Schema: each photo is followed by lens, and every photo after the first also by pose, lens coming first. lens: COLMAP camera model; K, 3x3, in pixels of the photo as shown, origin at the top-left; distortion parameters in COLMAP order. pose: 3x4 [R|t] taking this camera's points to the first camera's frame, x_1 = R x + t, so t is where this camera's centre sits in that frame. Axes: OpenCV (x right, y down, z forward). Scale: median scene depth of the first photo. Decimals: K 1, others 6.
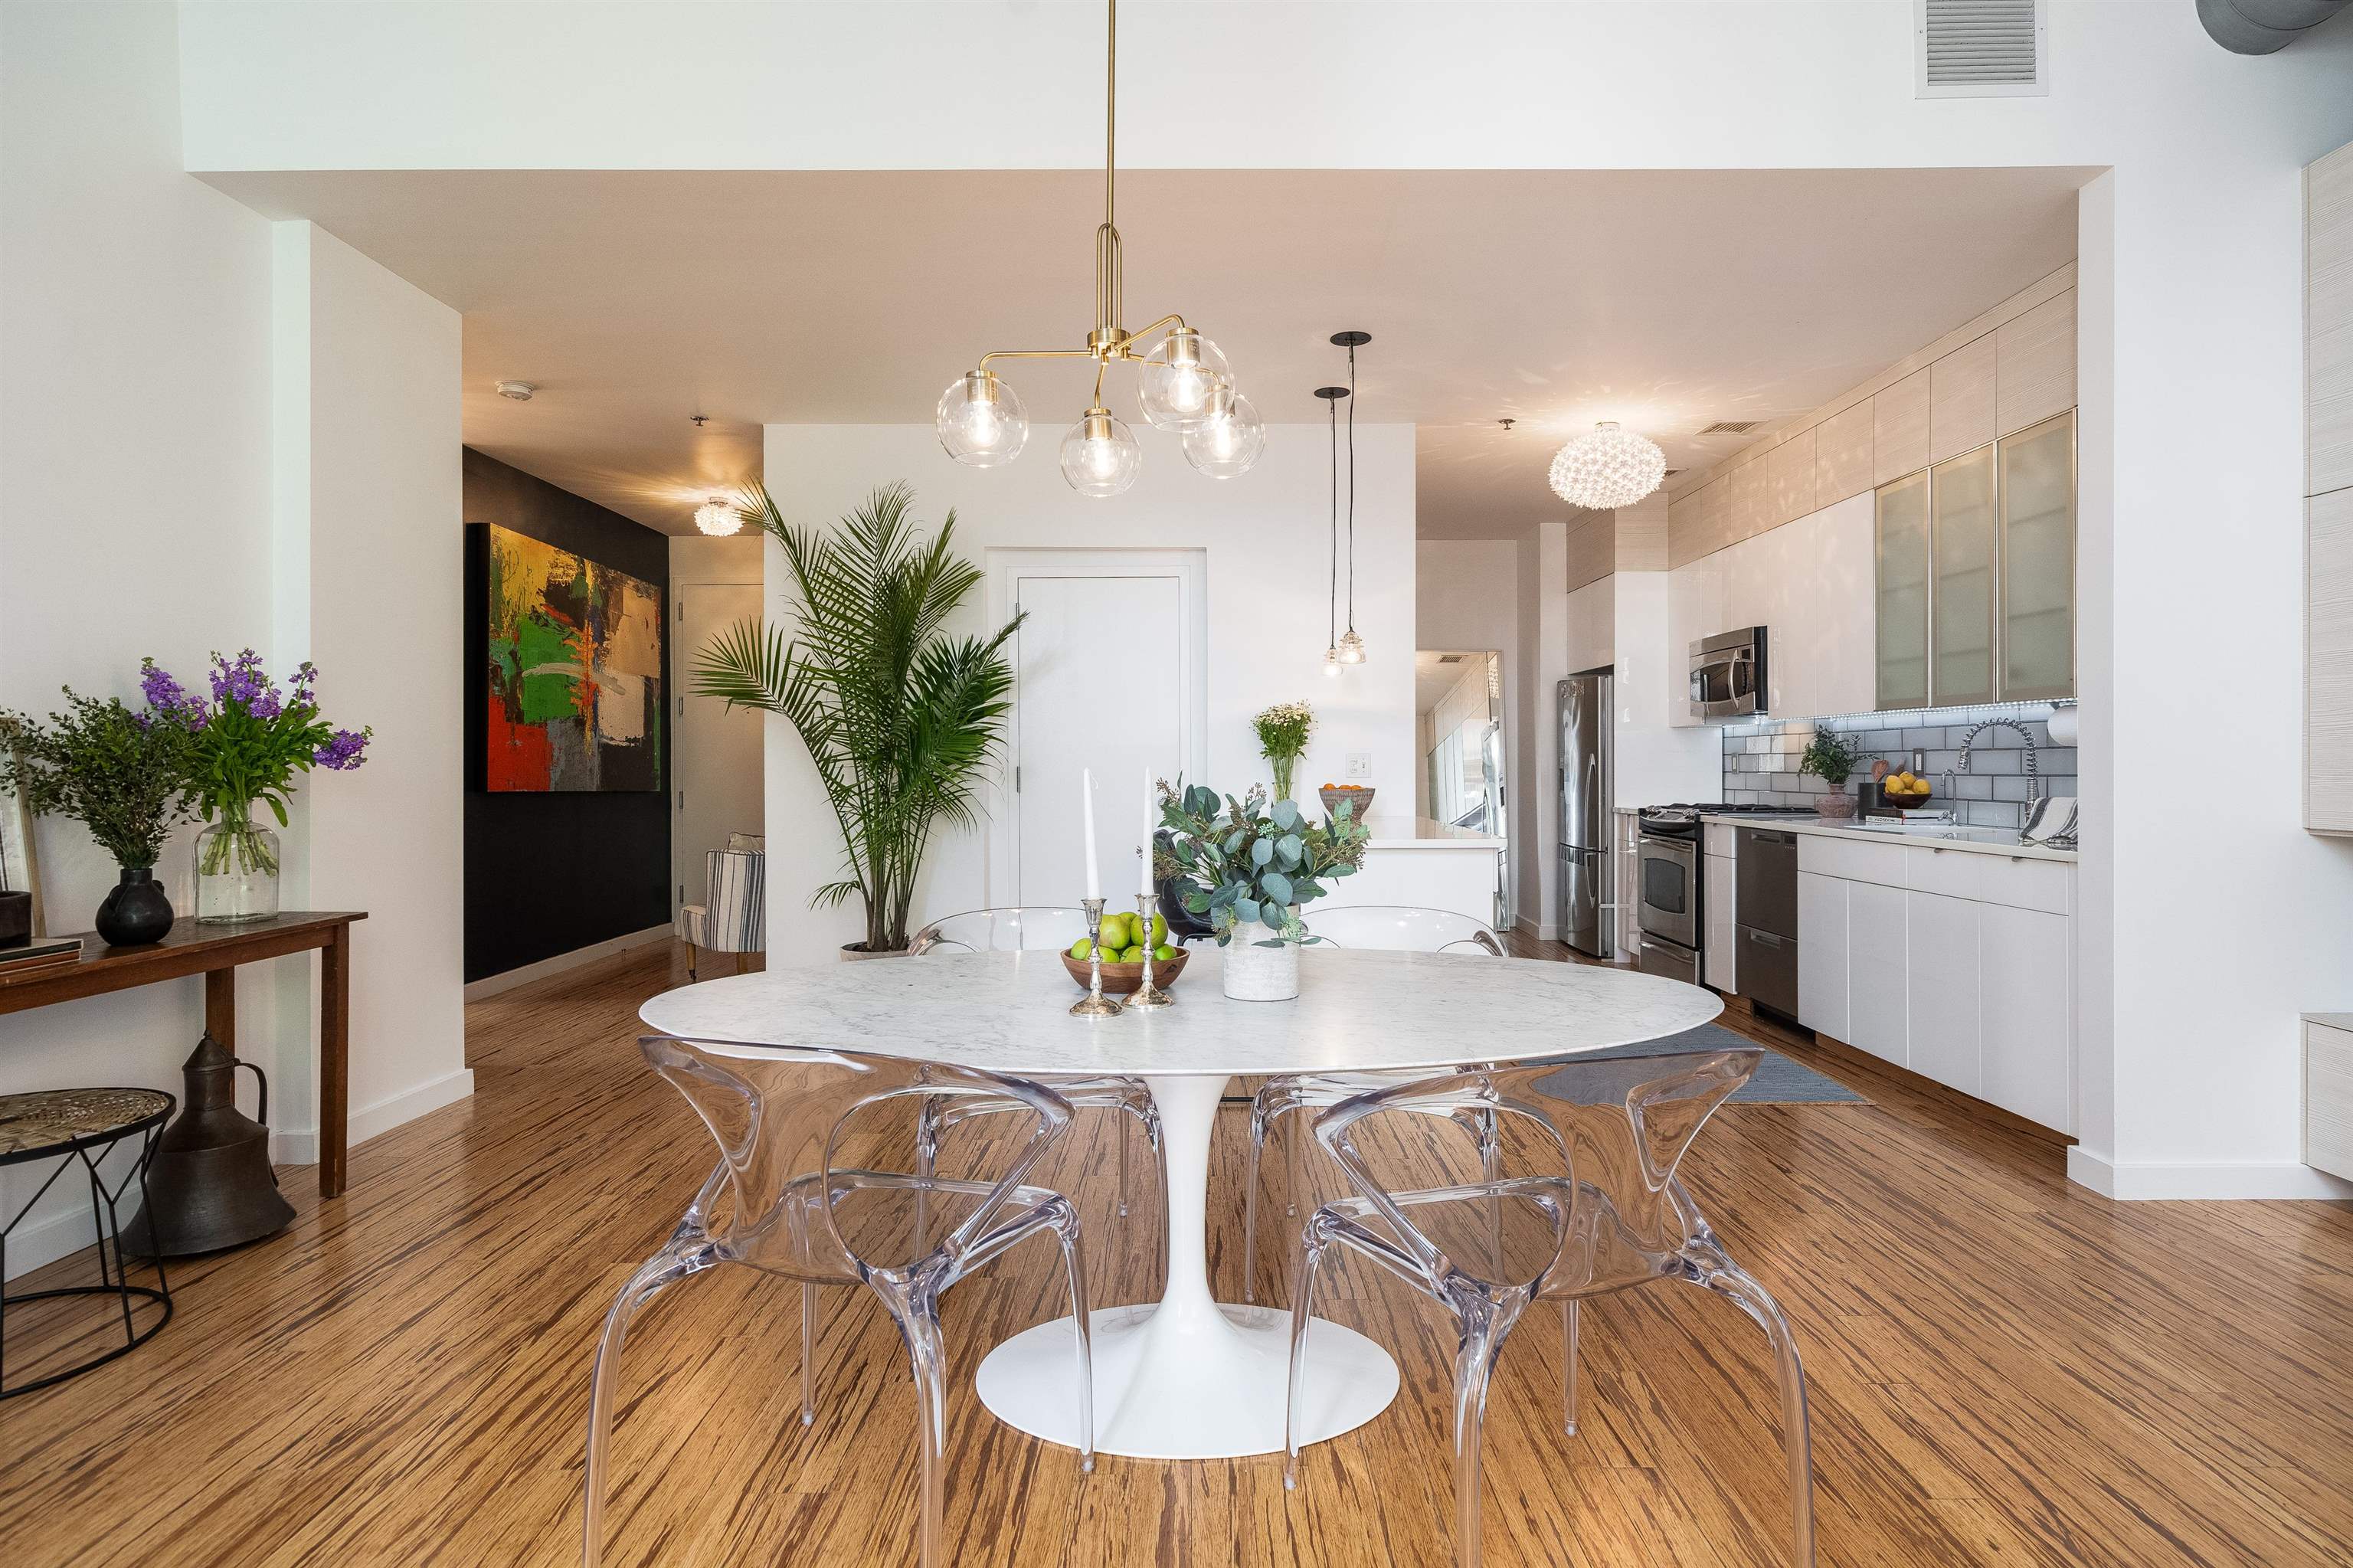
lens RADIAL K [[1204.0, 0, 1177.8], [0, 1204.0, 774.6], [0, 0, 1]] dist [-0.001581, -0.000414]
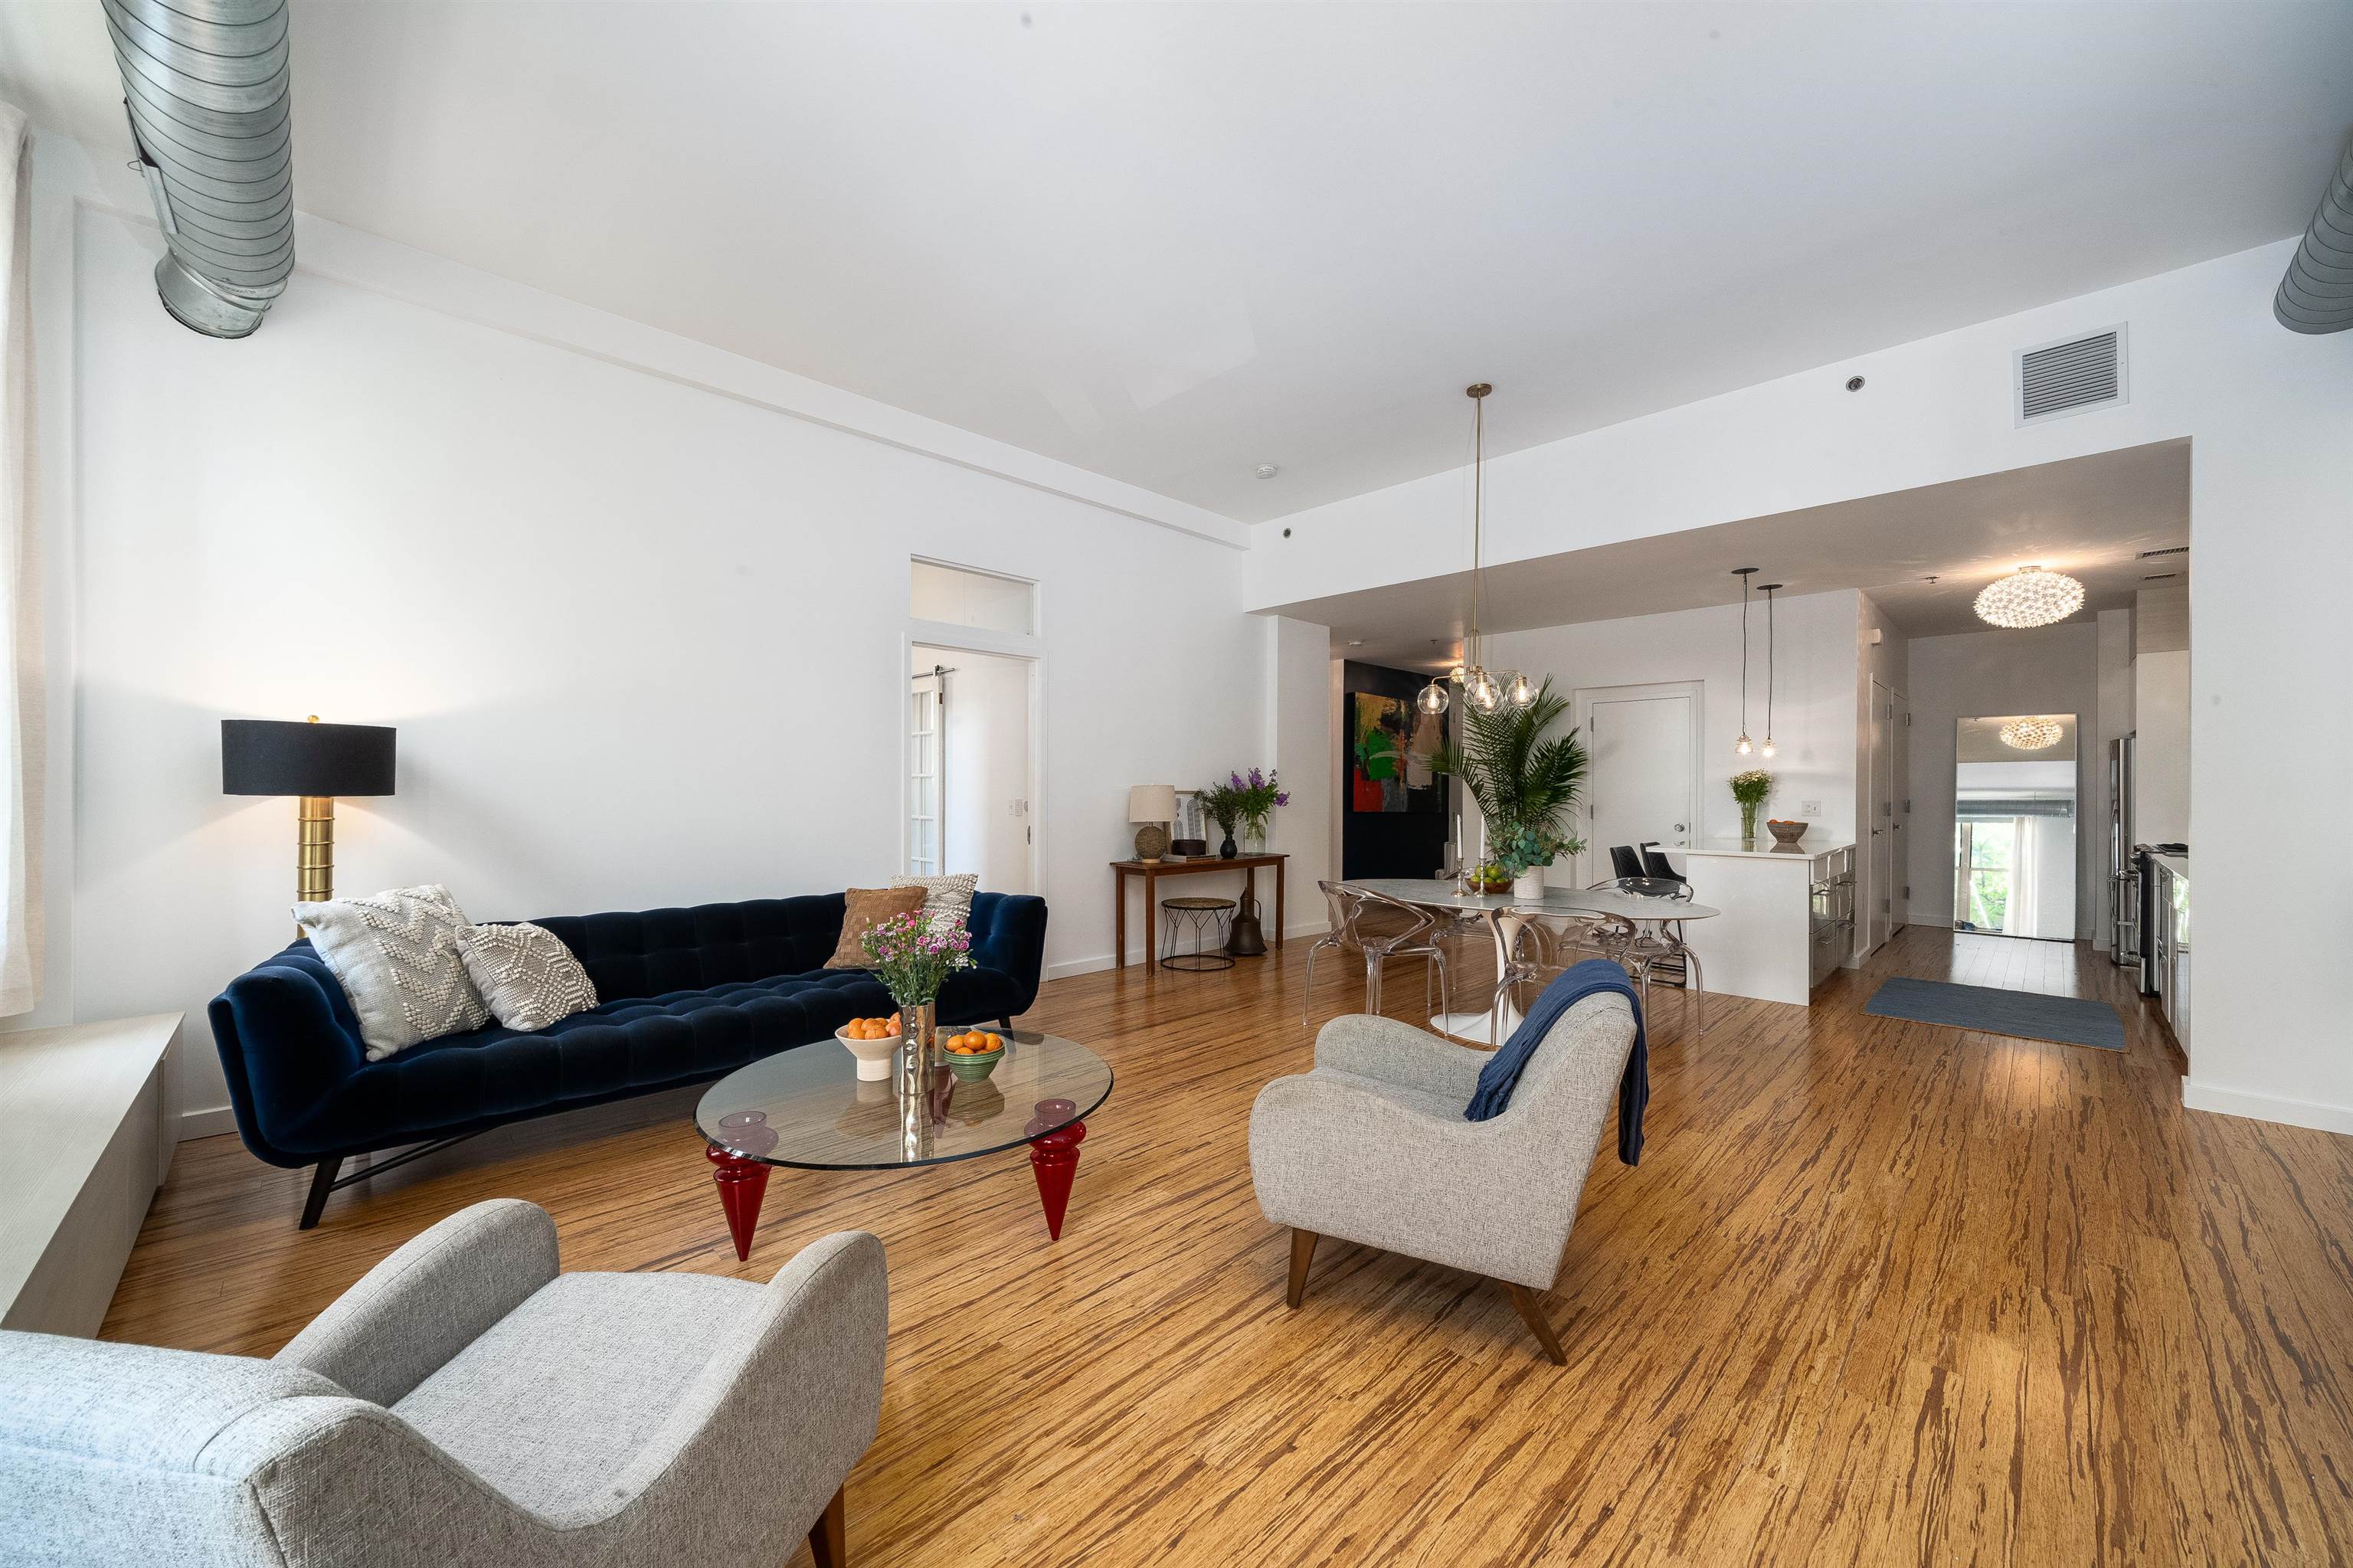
lens RADIAL K [[849.8, 0, 1189.8], [0, 849.8, 785.6], [0, 0, 1]] dist [-0.001252, -0.000037]
pose [[0.711848, 0.001701, -0.702332, 0.380867], [-0.010609, 0.999909, -0.008330, -0.021503], [0.702254, 0.013381, 0.711801, -0.404922]]
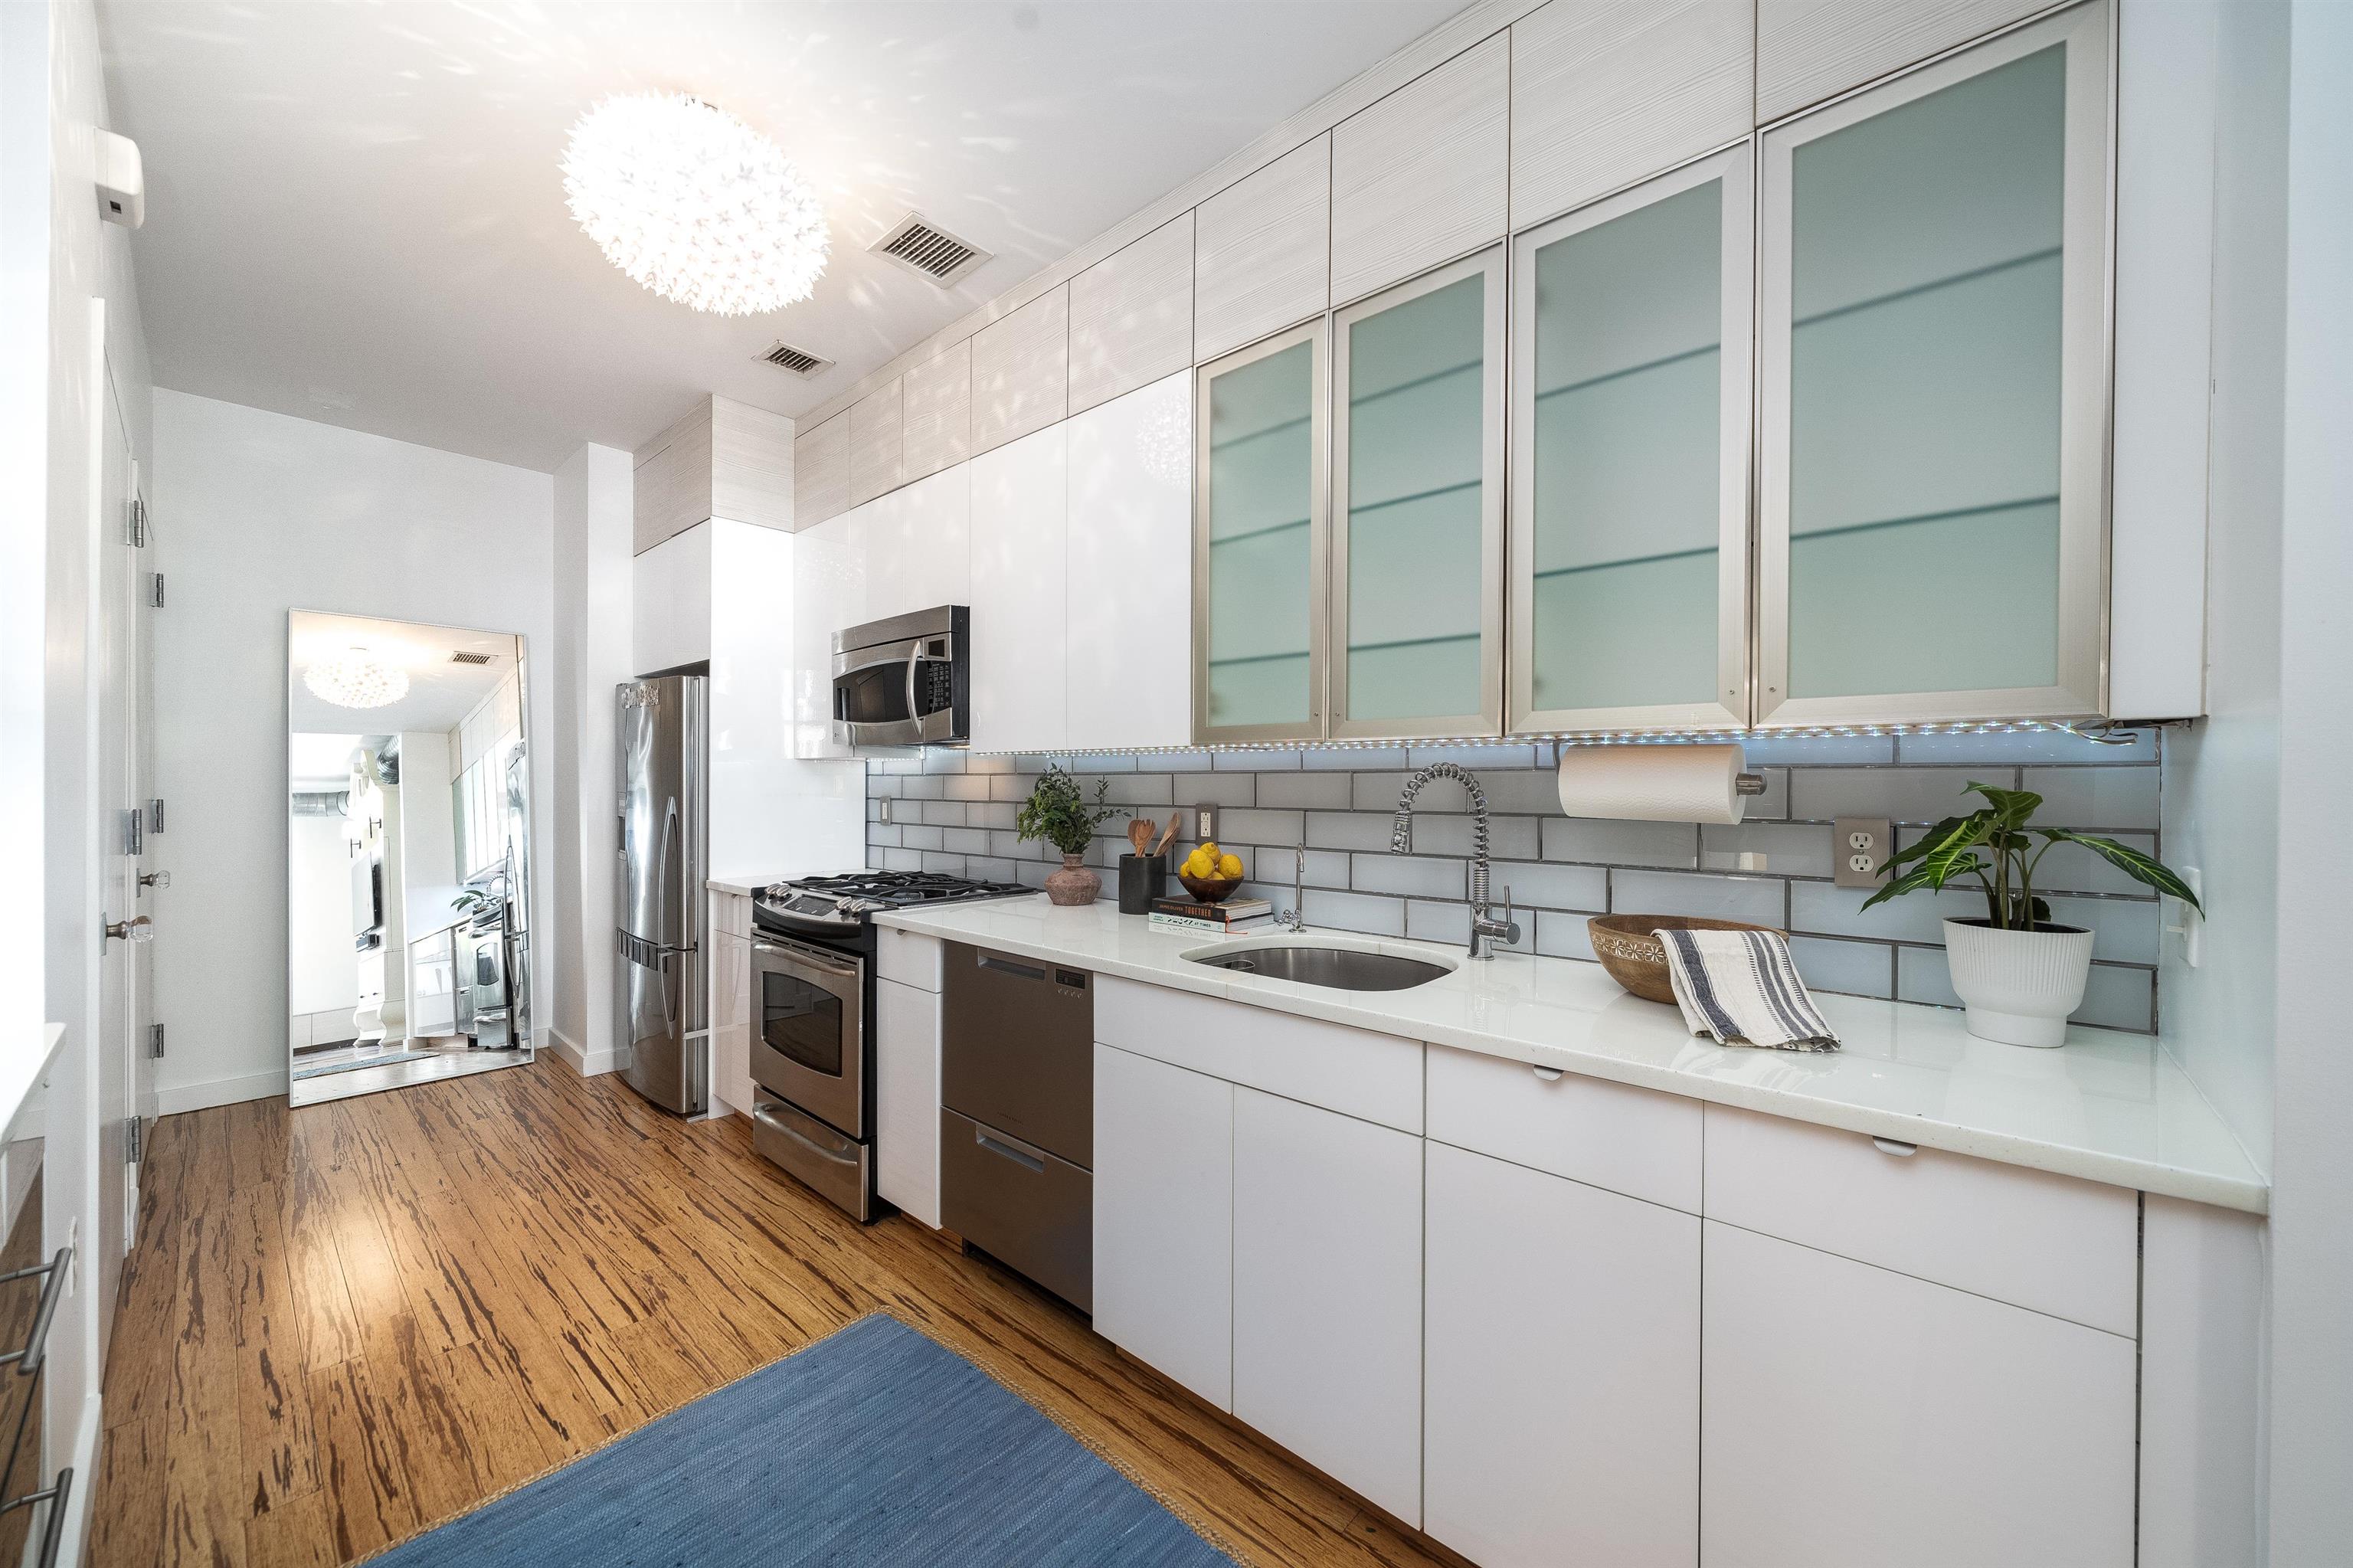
lens RADIAL K [[883.7, 0, 1178.6], [0, 883.7, 786.4], [0, 0, 1]] dist [-0.001791, -0.000087]
pose [[0.659875, 0.006175, 0.751350, 0.234439], [-0.001271, 0.999974, -0.007102, -0.027287], [-0.751374, 0.003731, 0.659866, 0.676573]]
